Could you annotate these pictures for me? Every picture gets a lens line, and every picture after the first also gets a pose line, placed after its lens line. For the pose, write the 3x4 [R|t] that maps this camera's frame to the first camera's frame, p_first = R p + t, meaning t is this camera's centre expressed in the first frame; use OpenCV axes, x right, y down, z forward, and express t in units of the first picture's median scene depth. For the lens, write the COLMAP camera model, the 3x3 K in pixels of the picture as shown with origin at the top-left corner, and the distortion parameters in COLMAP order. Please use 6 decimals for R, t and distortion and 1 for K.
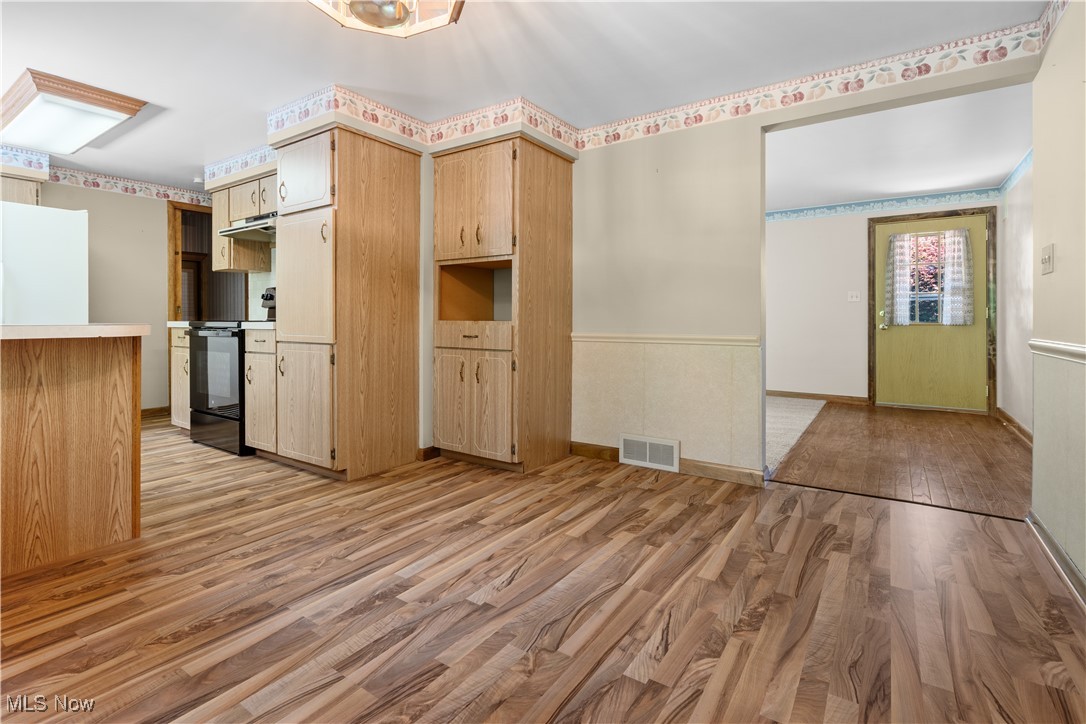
lens RADIAL K [[518.3, 0, 541.4], [0, 518.3, 322.7], [0, 0, 1]] dist [-0.000805, 0.001019]
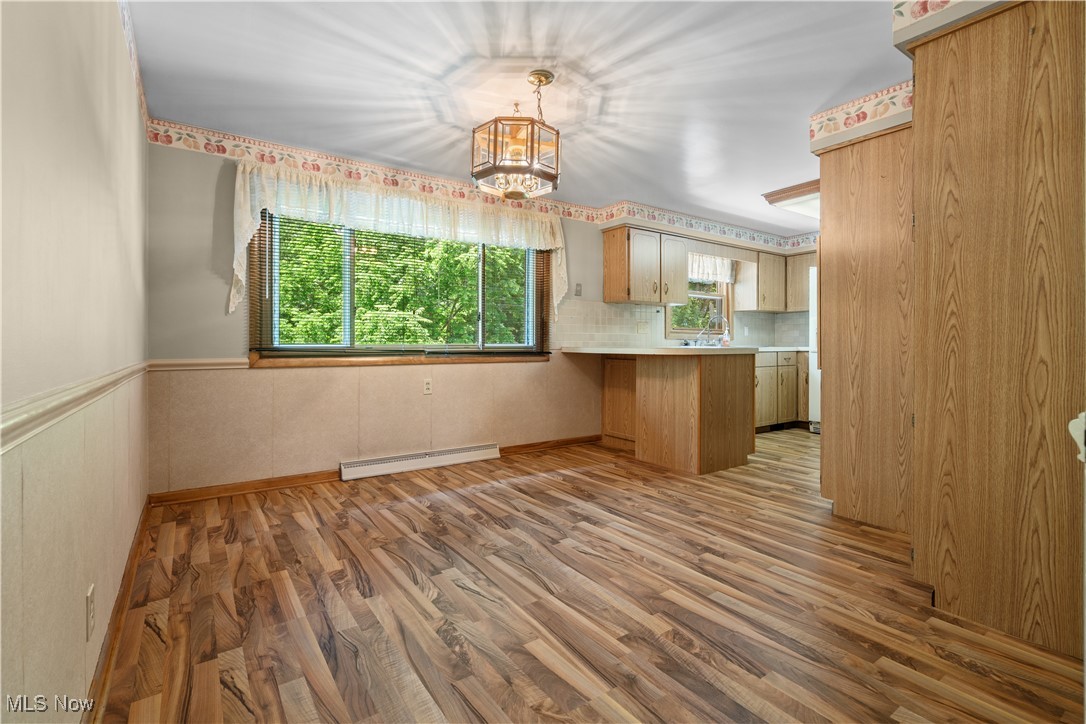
lens RADIAL K [[504.5, 0, 542.0], [0, 504.5, 349.6], [0, 0, 1]] dist [-0.002448, 0.000066]
pose [[-0.358910, 0.007537, -0.933342, 0.678178], [-0.008551, 0.999899, 0.011363, -0.004981], [0.933333, 0.012059, -0.358809, 0.811233]]
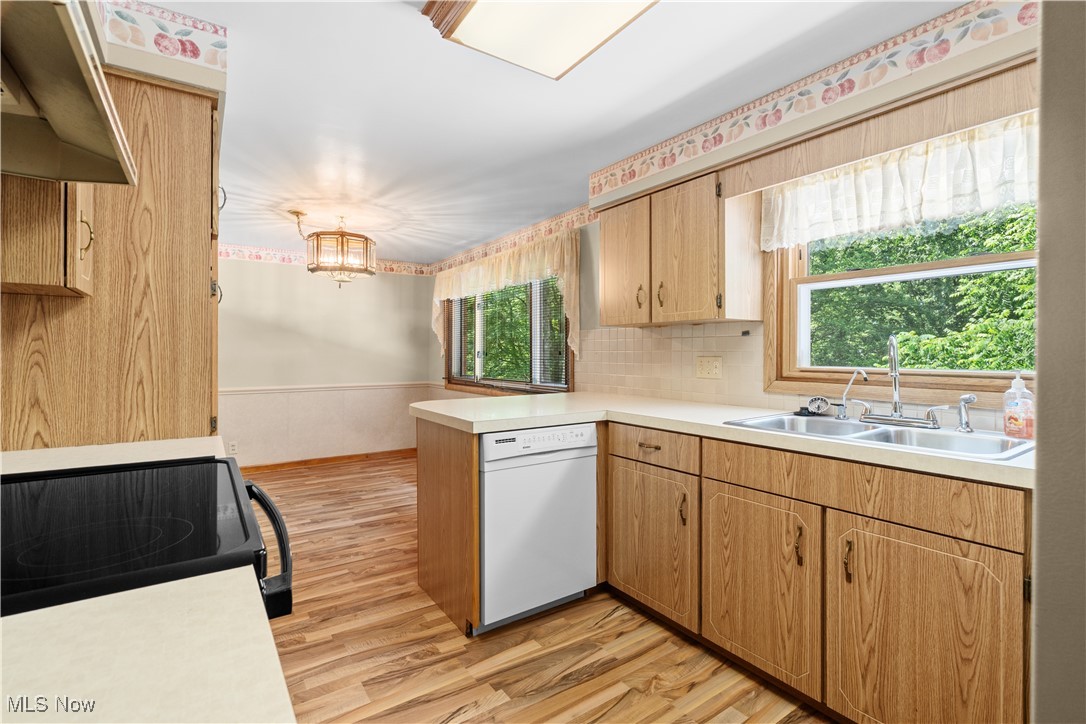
lens RADIAL K [[504.5, 0, 542.0], [0, 504.5, 349.6], [0, 0, 1]] dist [-0.002448, 0.000066]
pose [[-0.931350, 0.002029, 0.364119, -1.072823], [0.003645, 0.999986, 0.003751, -0.093897], [-0.364106, 0.004820, -0.931345, 1.447653]]
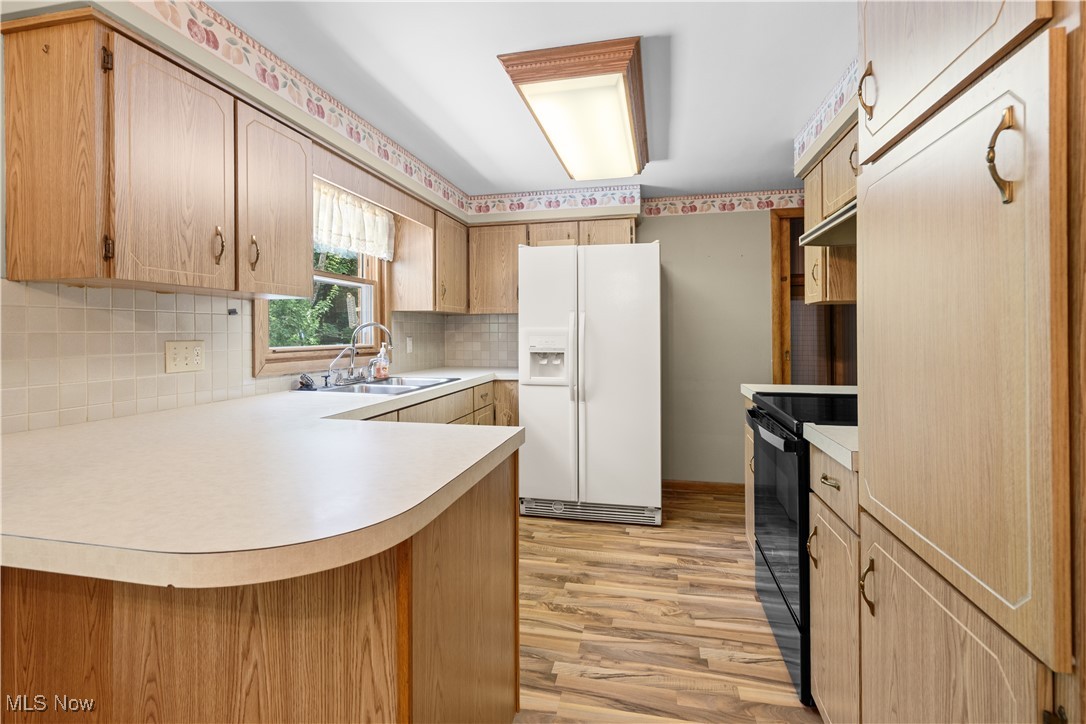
lens RADIAL K [[508.9, 0, 543.6], [0, 508.9, 329.0], [0, 0, 1]] dist [-0.002413, 0.000729]
pose [[0.374735, -0.006338, -0.927110, -0.274400], [-0.005256, 0.999946, -0.008960, -0.091943], [0.927117, 0.008231, 0.374682, 0.695224]]
